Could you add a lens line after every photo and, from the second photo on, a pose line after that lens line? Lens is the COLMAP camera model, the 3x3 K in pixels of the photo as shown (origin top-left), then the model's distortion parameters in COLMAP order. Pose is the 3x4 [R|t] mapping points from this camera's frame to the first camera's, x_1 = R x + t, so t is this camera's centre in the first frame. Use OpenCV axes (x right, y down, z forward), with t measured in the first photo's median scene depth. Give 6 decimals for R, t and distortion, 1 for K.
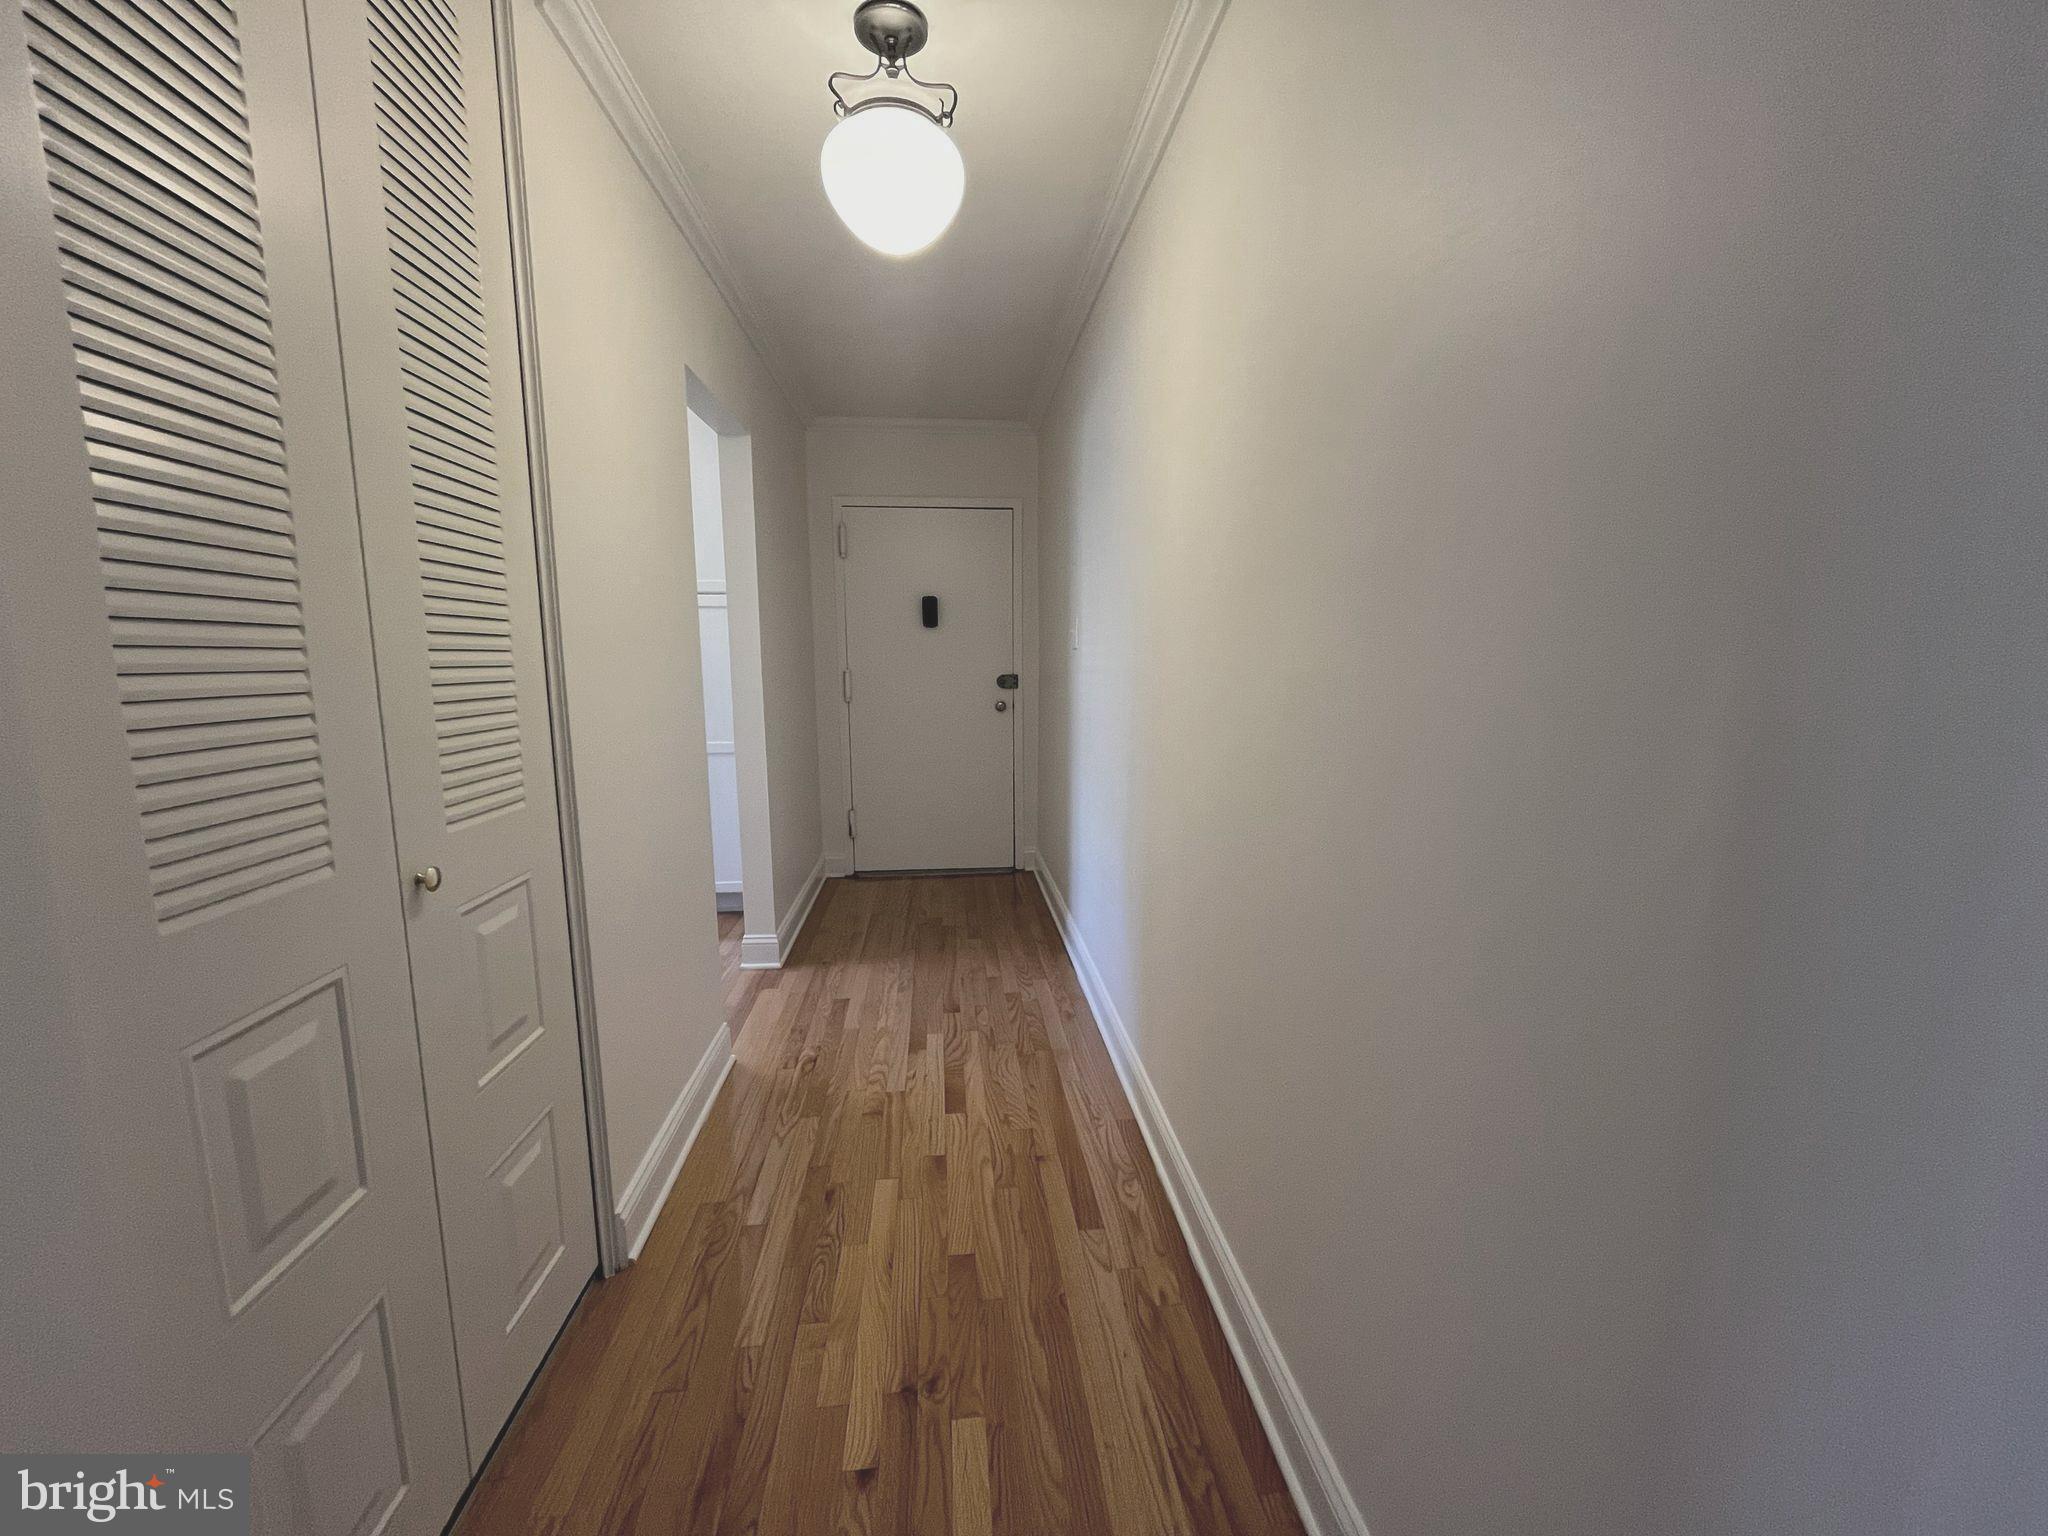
lens RADIAL K [[827.1, 0, 1019.3], [0, 827.1, 774.7], [0, 0, 1]] dist [0.007113, -0.000124]
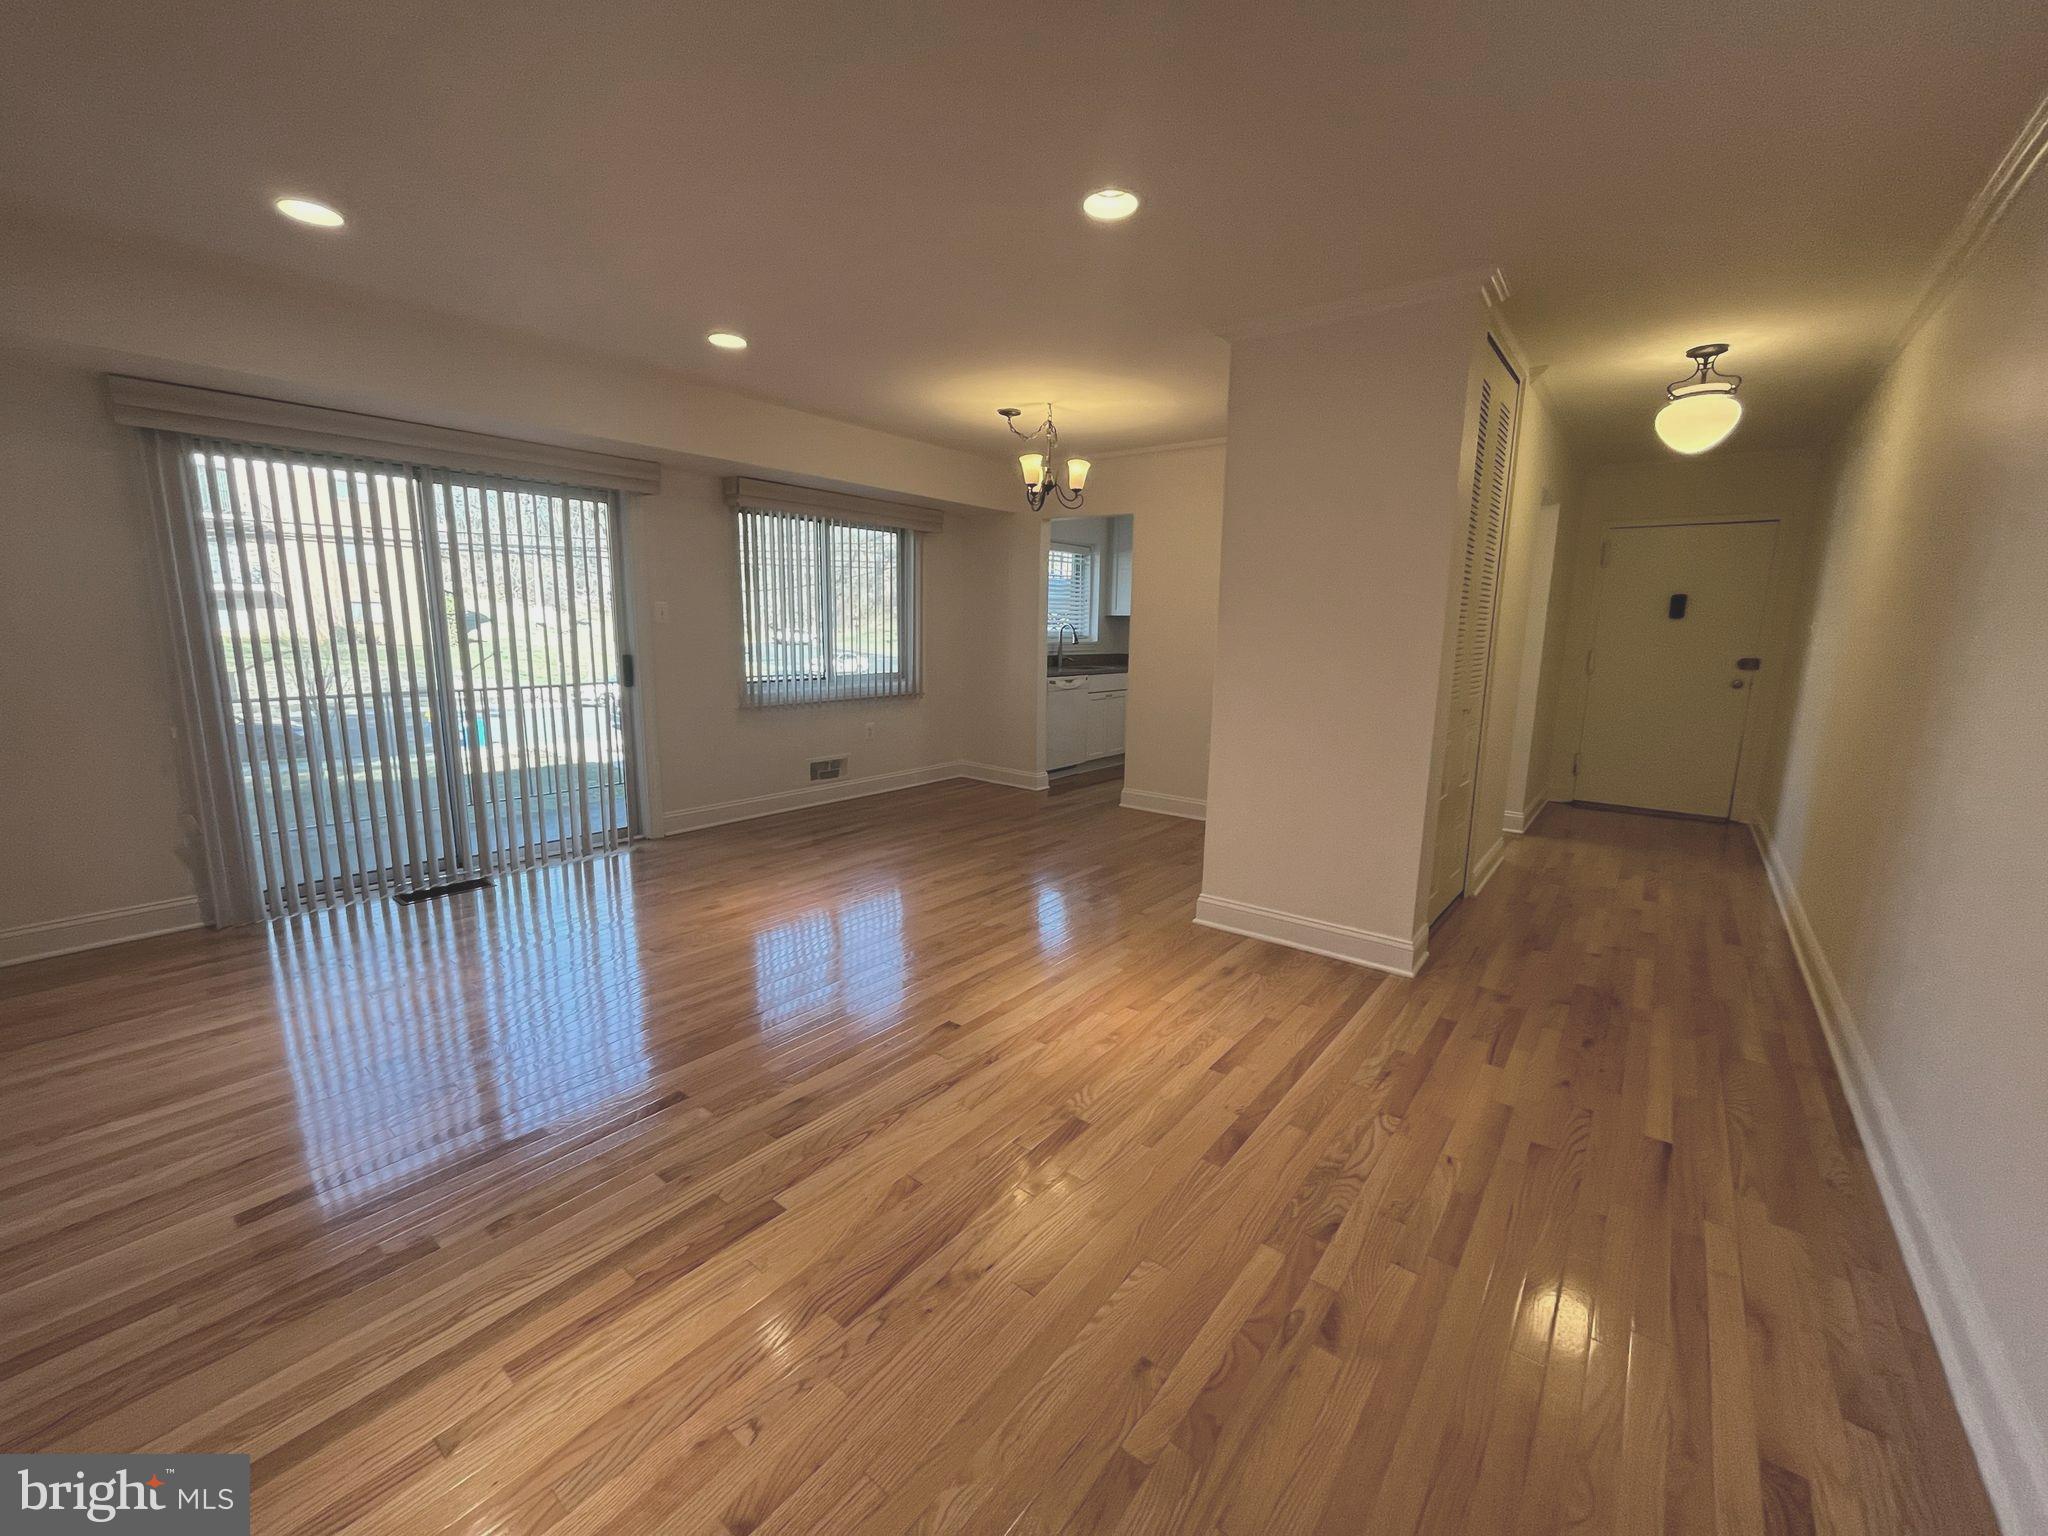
lens RADIAL K [[827.1, 0, 1031.6], [0, 827.1, 767.1], [0, 0, 1]] dist [0.007113, -0.000124]
pose [[0.731661, 0.130870, -0.668988, 0.080487], [-0.118676, 0.990866, 0.064042, 0.129237], [0.671258, 0.032536, 0.740509, -0.925941]]
